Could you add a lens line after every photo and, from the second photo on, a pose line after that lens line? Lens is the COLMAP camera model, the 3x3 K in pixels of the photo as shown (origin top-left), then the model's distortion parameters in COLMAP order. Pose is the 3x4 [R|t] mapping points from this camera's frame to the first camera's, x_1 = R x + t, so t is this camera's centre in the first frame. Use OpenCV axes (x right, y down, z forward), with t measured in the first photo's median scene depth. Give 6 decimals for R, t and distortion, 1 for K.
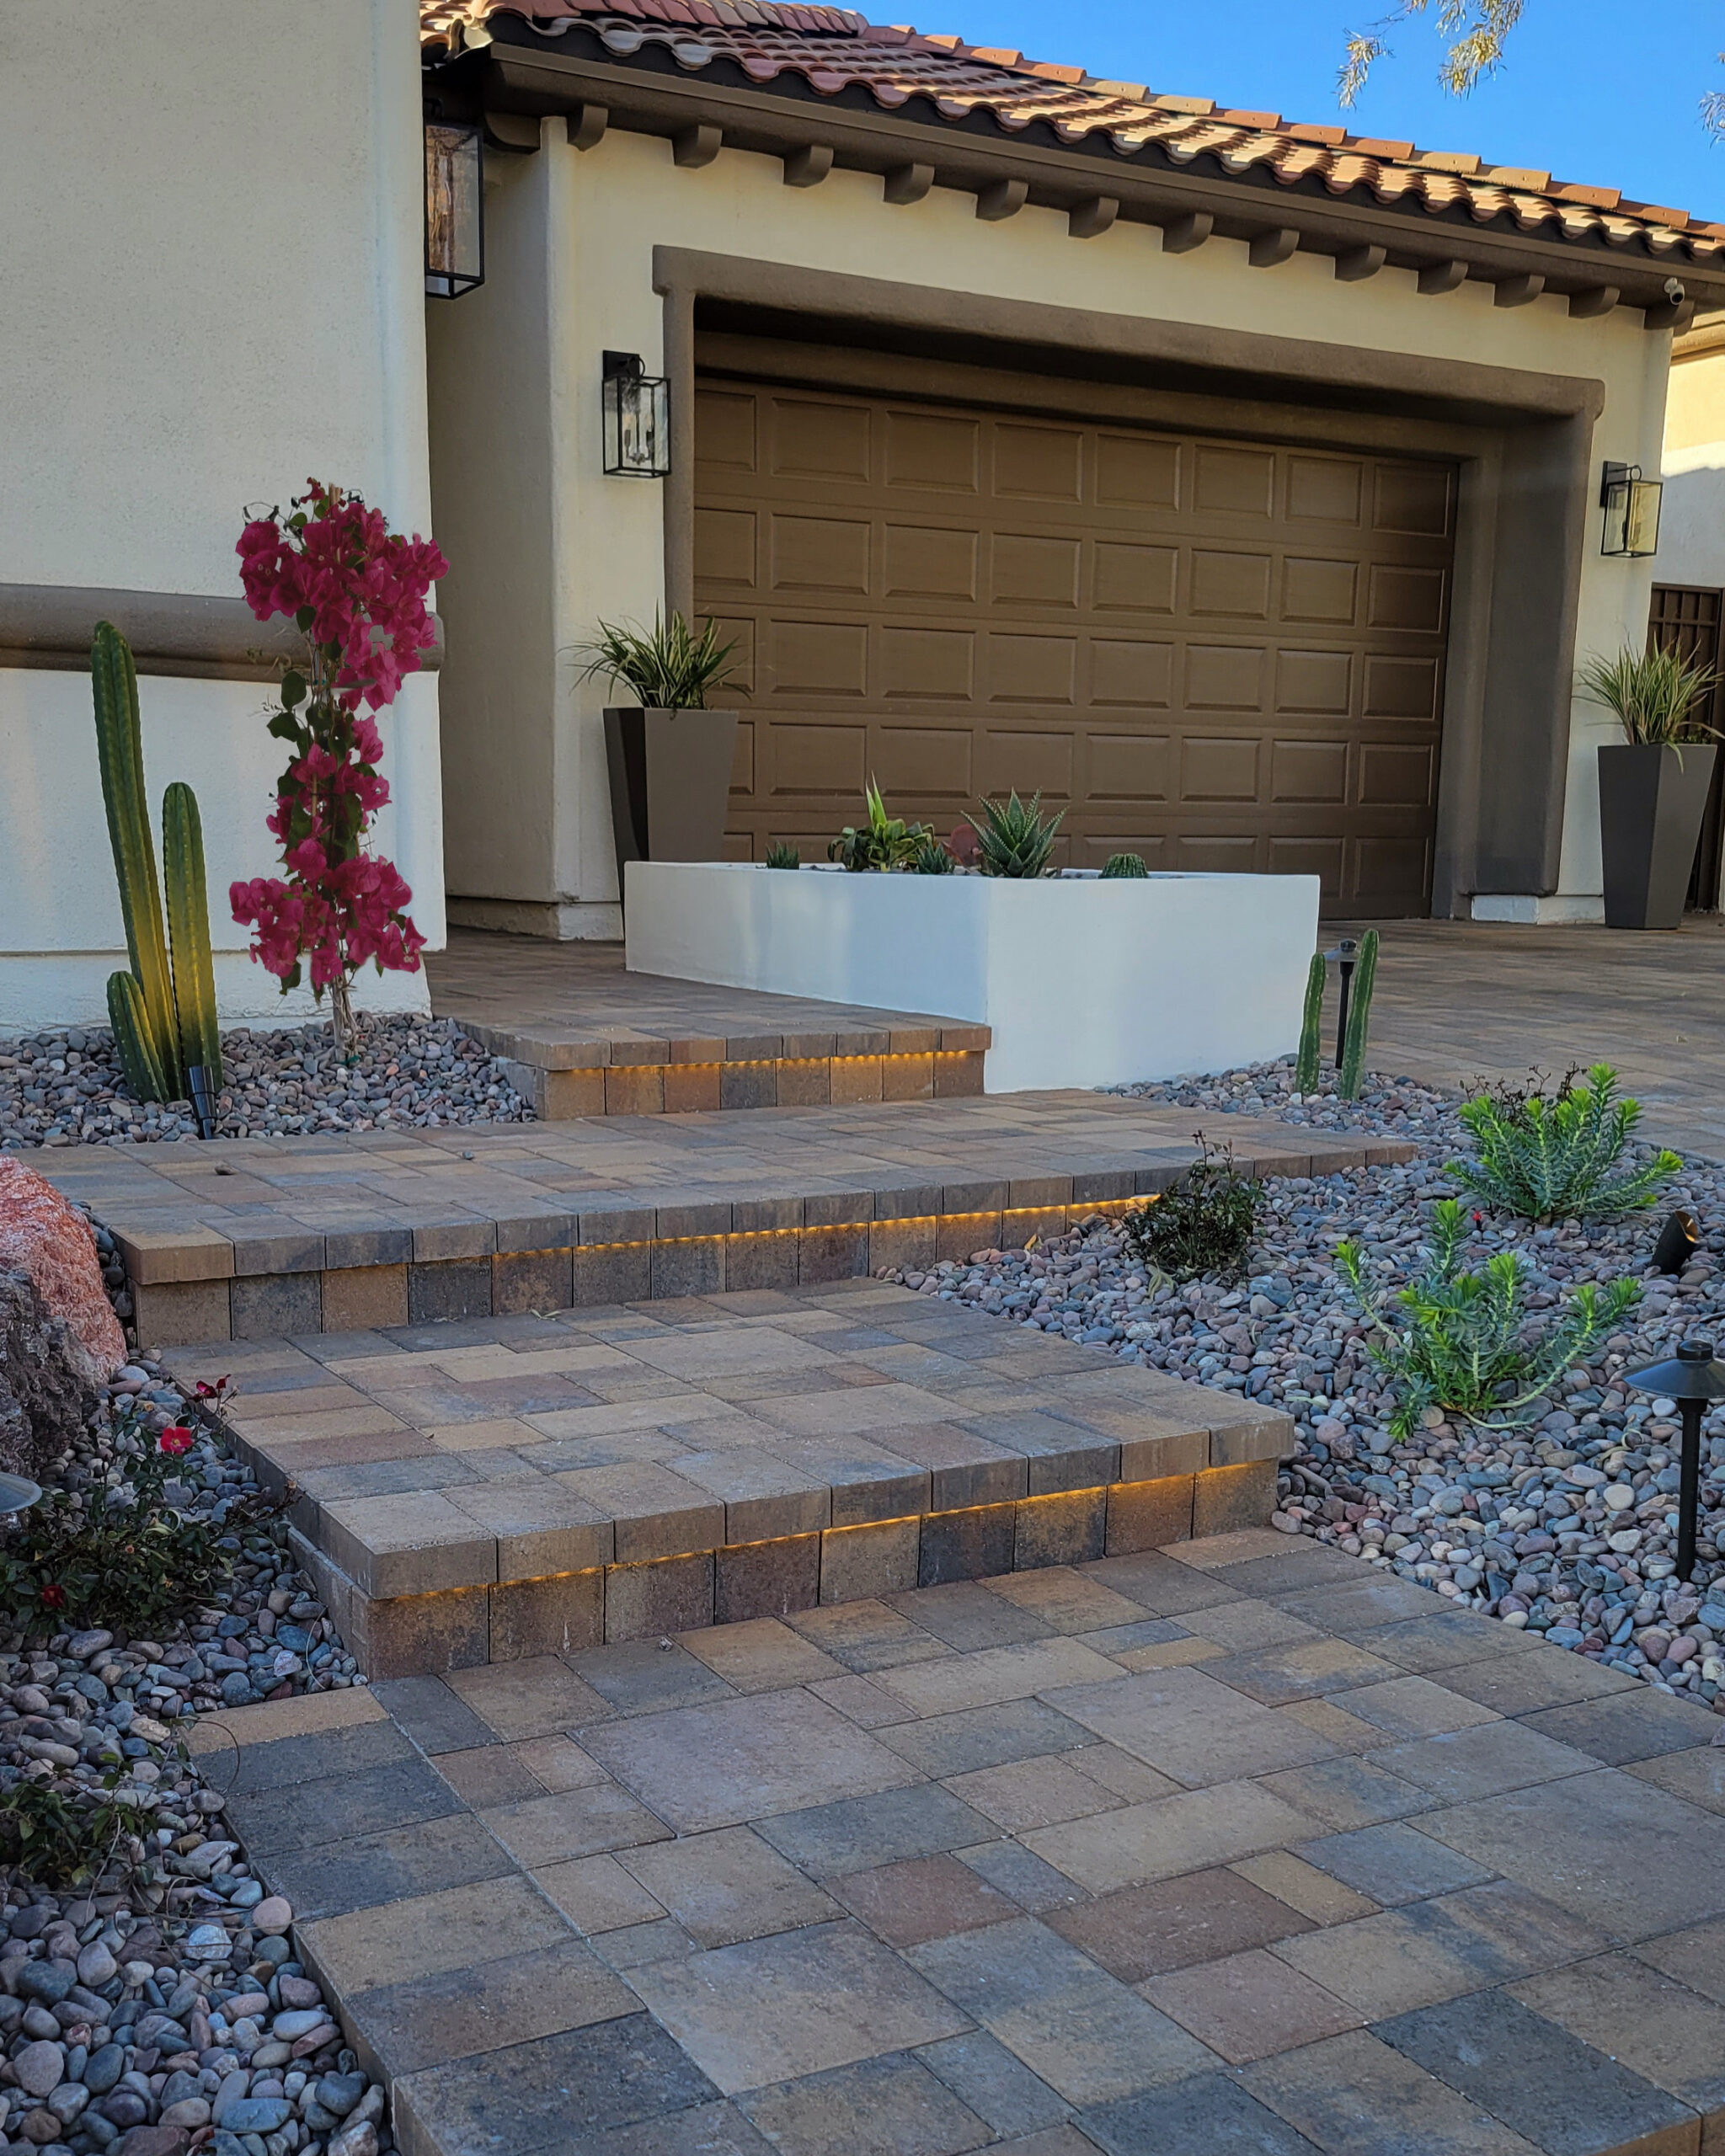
lens RADIAL K [[2395.2, 0, 862.5], [0, 2395.2, 1078.0], [0, 0, 1]] dist [0.171769, -0.000662]
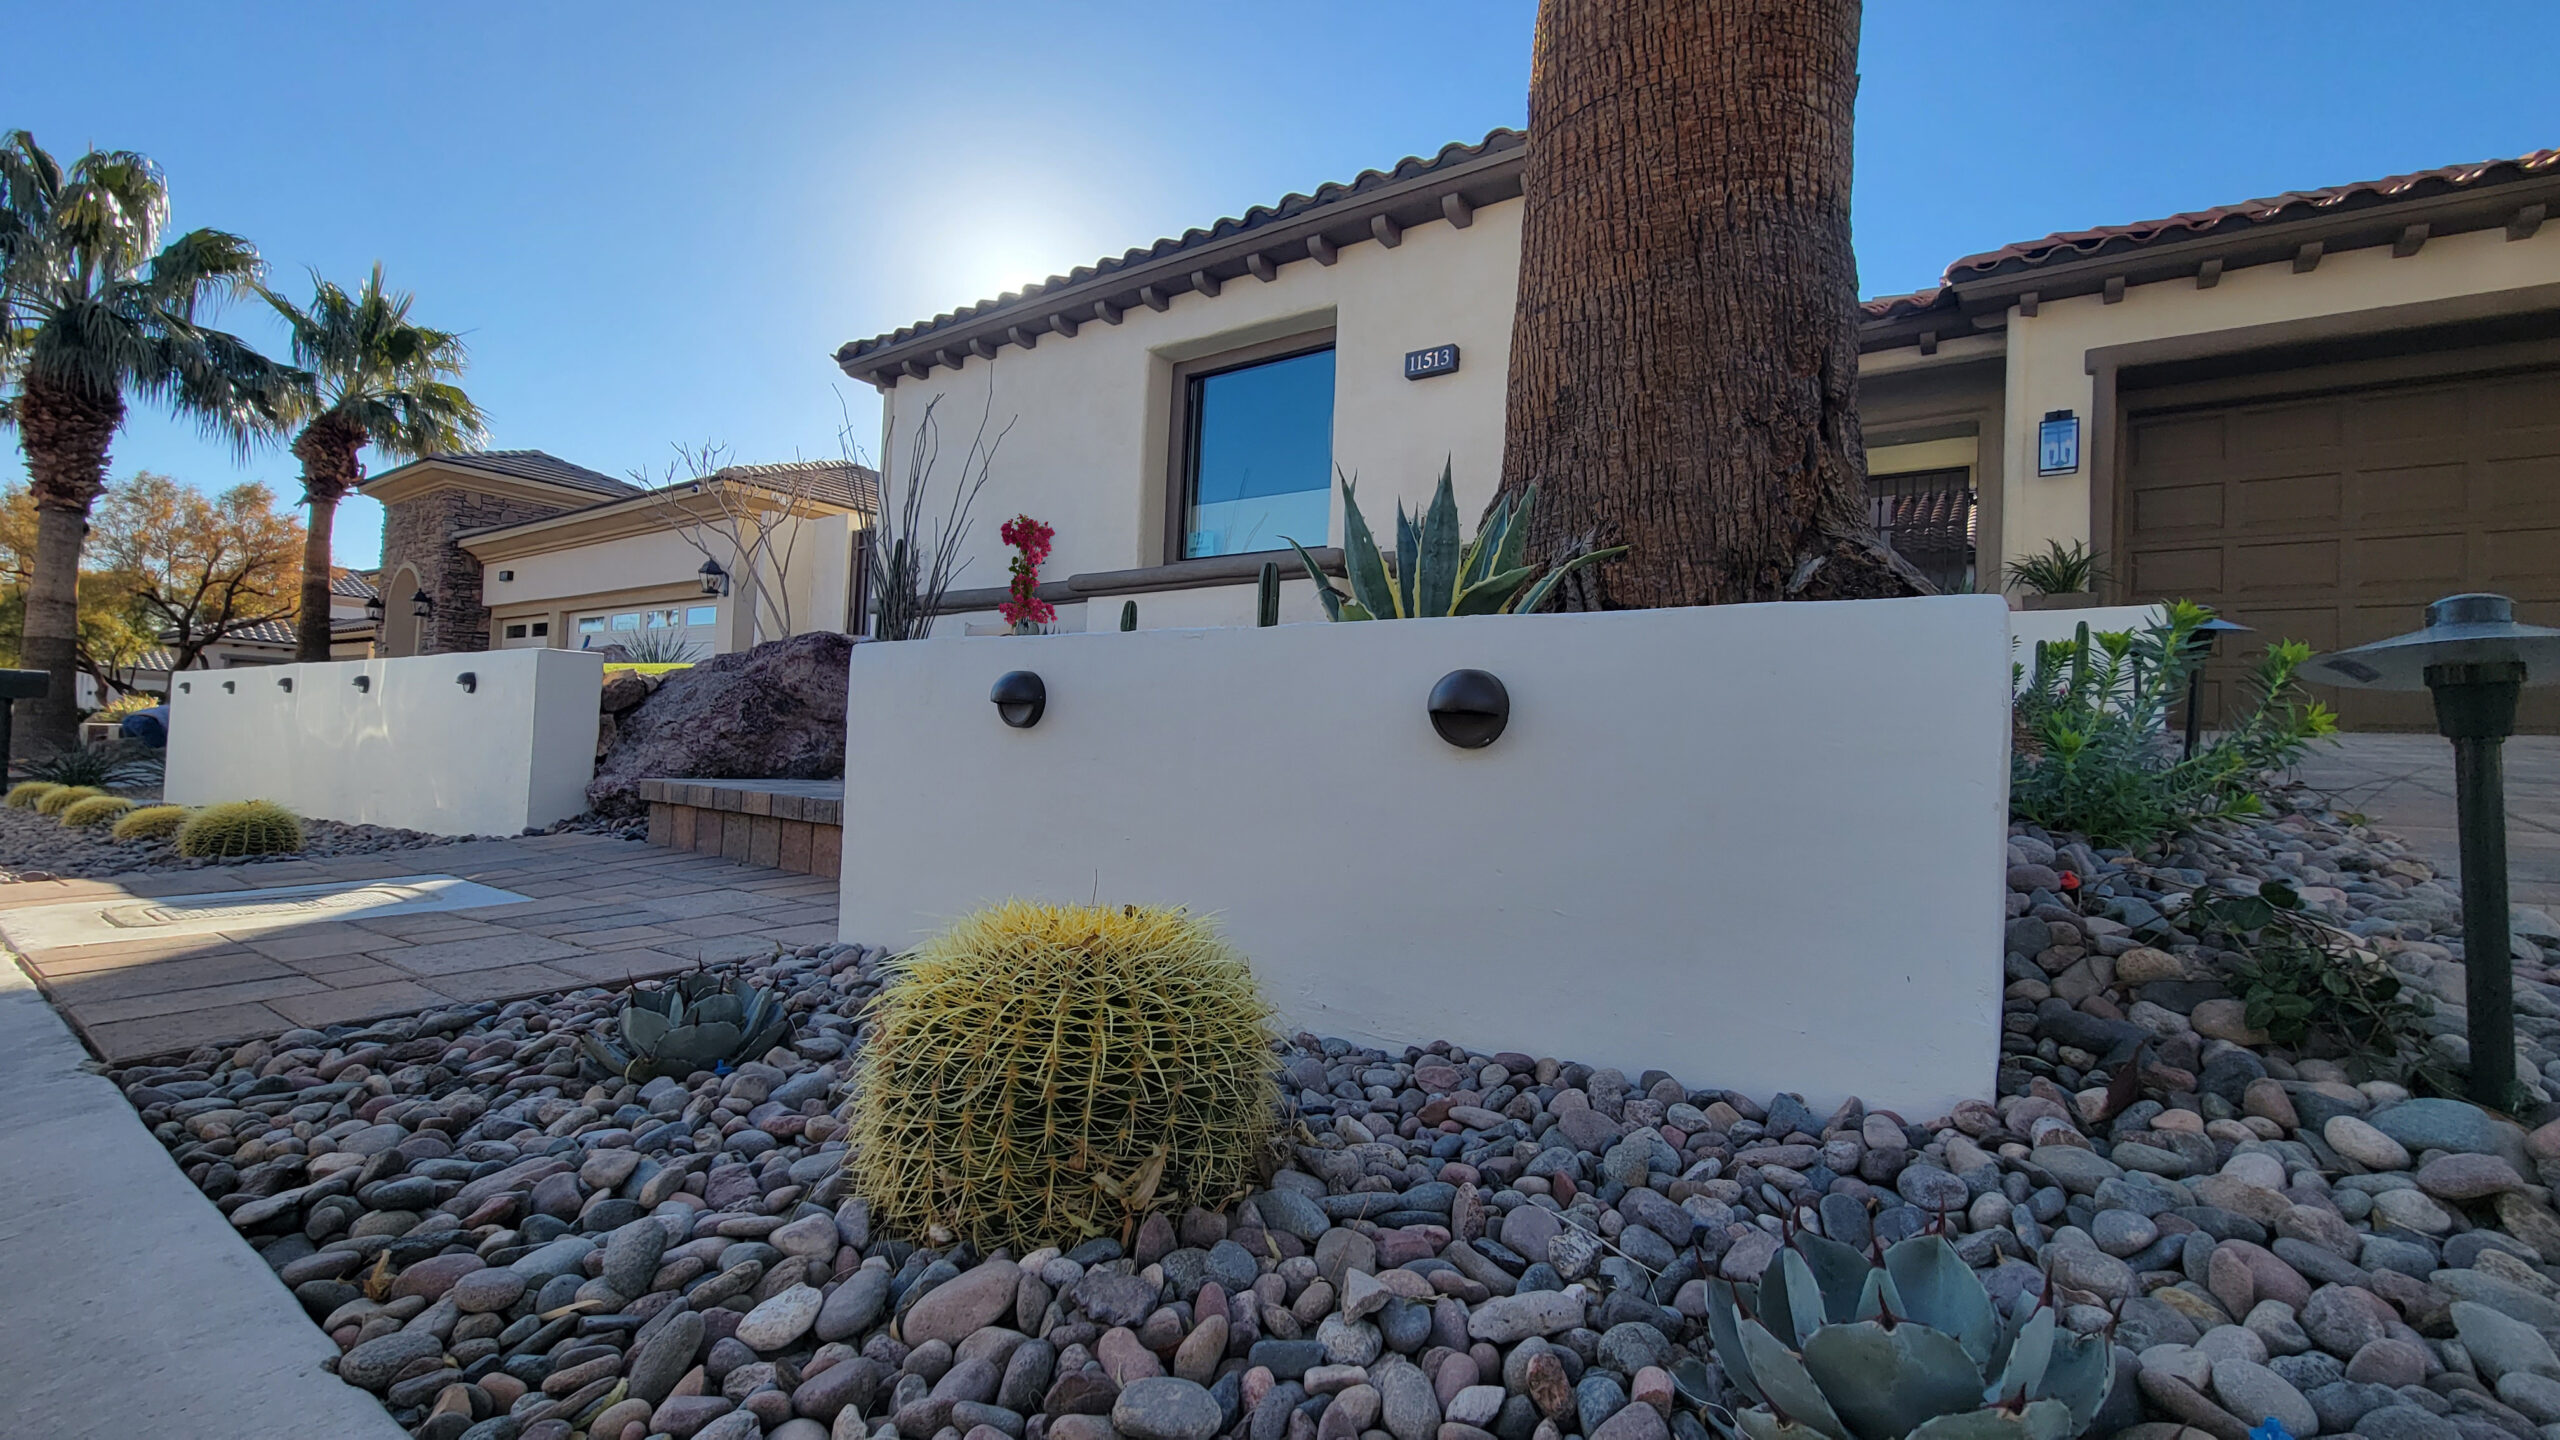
lens RADIAL K [[1026.5, 0, 1280.0], [0, 1026.5, 720.0], [0, 0, 1]] dist [-0.000689, -0.000895]
pose [[0.422487, -0.023284, -0.906070, 0.338849], [-0.136400, 0.986652, -0.088956, 0.073976], [0.896047, 0.161171, 0.413672, 0.202773]]
